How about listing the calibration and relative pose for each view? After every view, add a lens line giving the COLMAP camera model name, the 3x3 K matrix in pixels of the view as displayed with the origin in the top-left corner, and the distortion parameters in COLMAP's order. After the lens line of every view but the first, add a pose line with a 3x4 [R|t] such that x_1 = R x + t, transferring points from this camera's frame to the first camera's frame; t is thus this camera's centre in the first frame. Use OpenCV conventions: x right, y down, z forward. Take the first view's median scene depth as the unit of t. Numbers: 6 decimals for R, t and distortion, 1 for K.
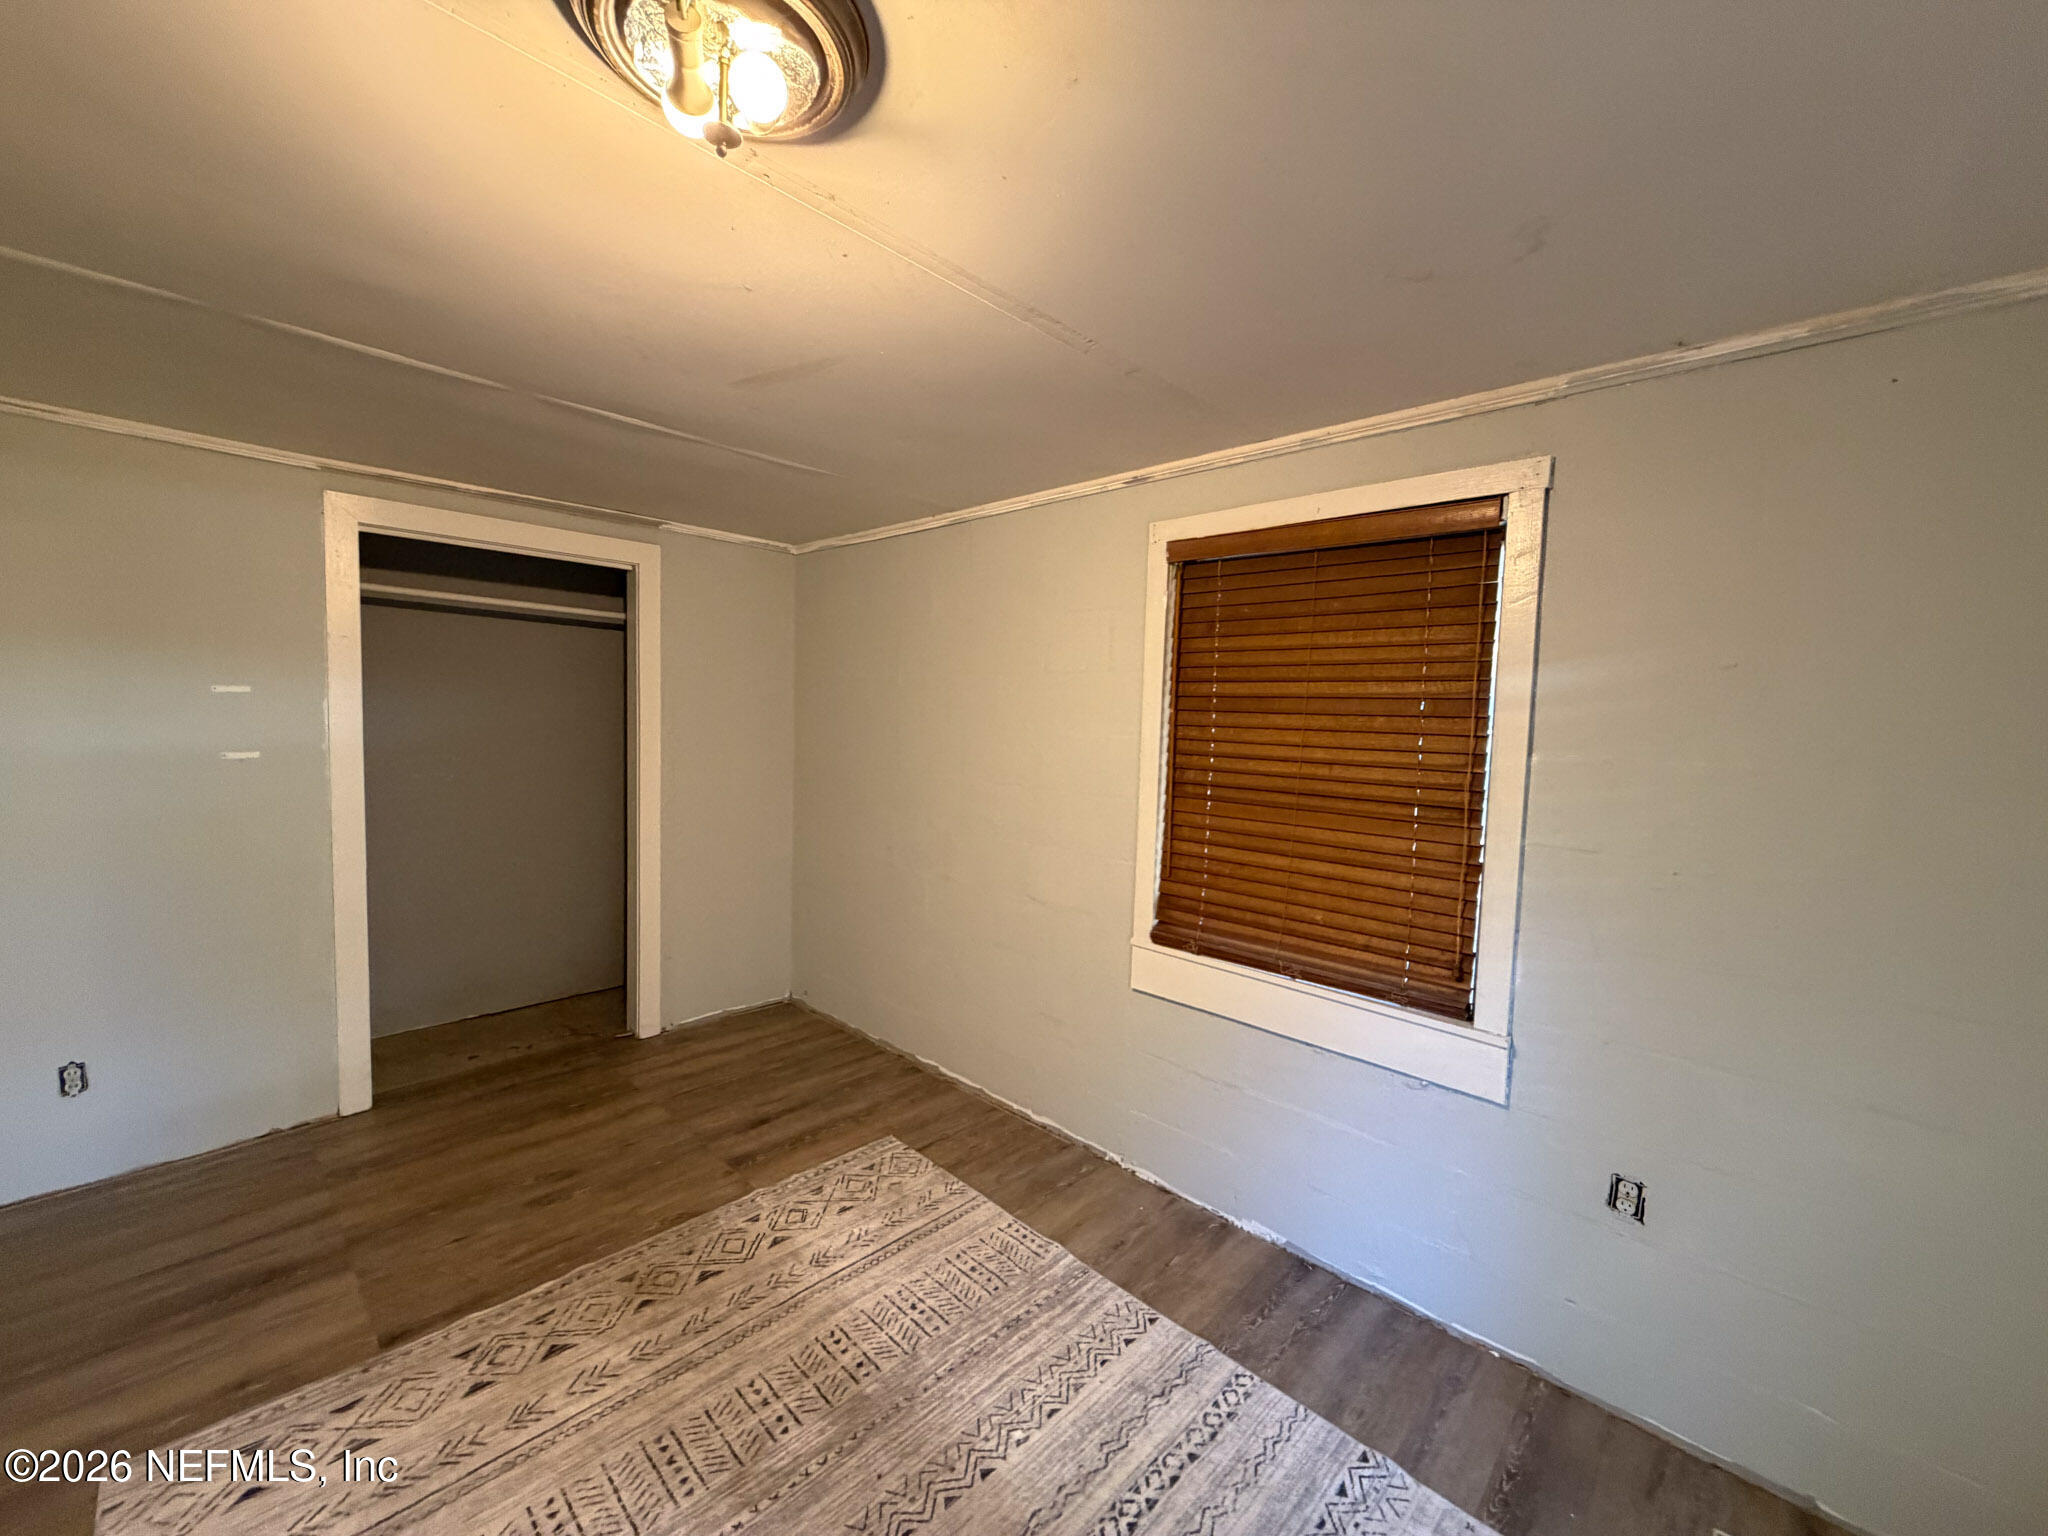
lens RADIAL K [[815.1, 0, 1019.1], [0, 815.1, 770.1], [0, 0, 1]] dist [-0.001718, 0.000538]
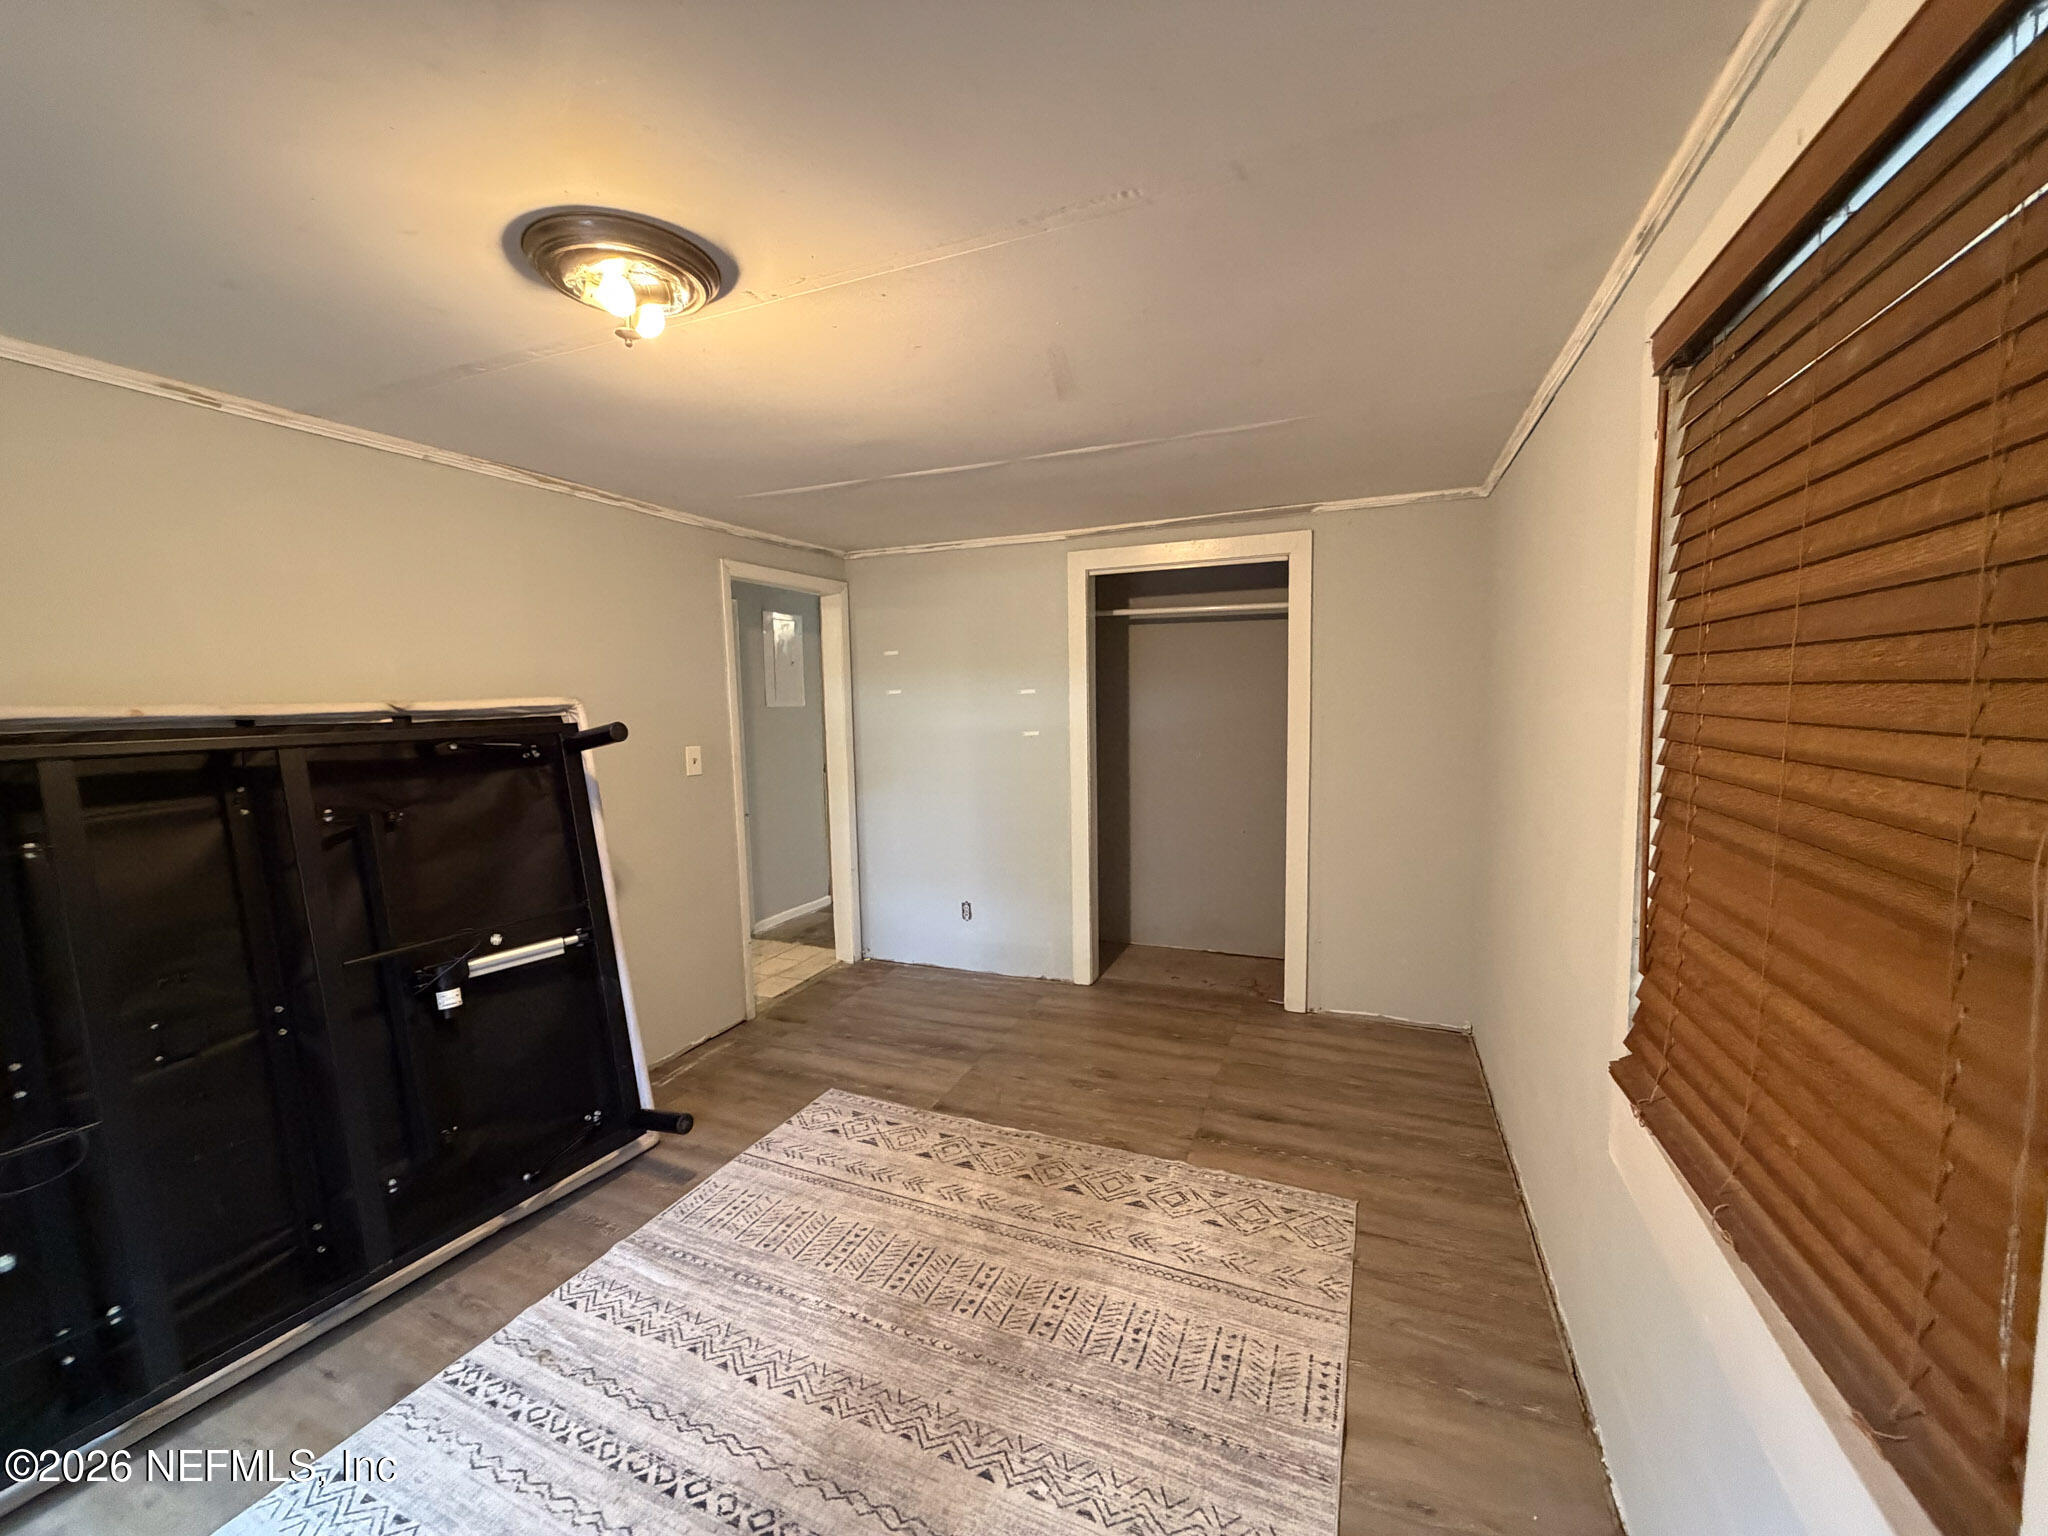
lens RADIAL K [[815.1, 0, 1016.4], [0, 815.1, 768.3], [0, 0, 1]] dist [-0.001718, 0.000538]
pose [[0.355973, 0.046498, -0.933339, 0.605661], [-0.036808, 0.998684, 0.035714, -0.006666], [0.933771, 0.021641, 0.357216, 0.487329]]
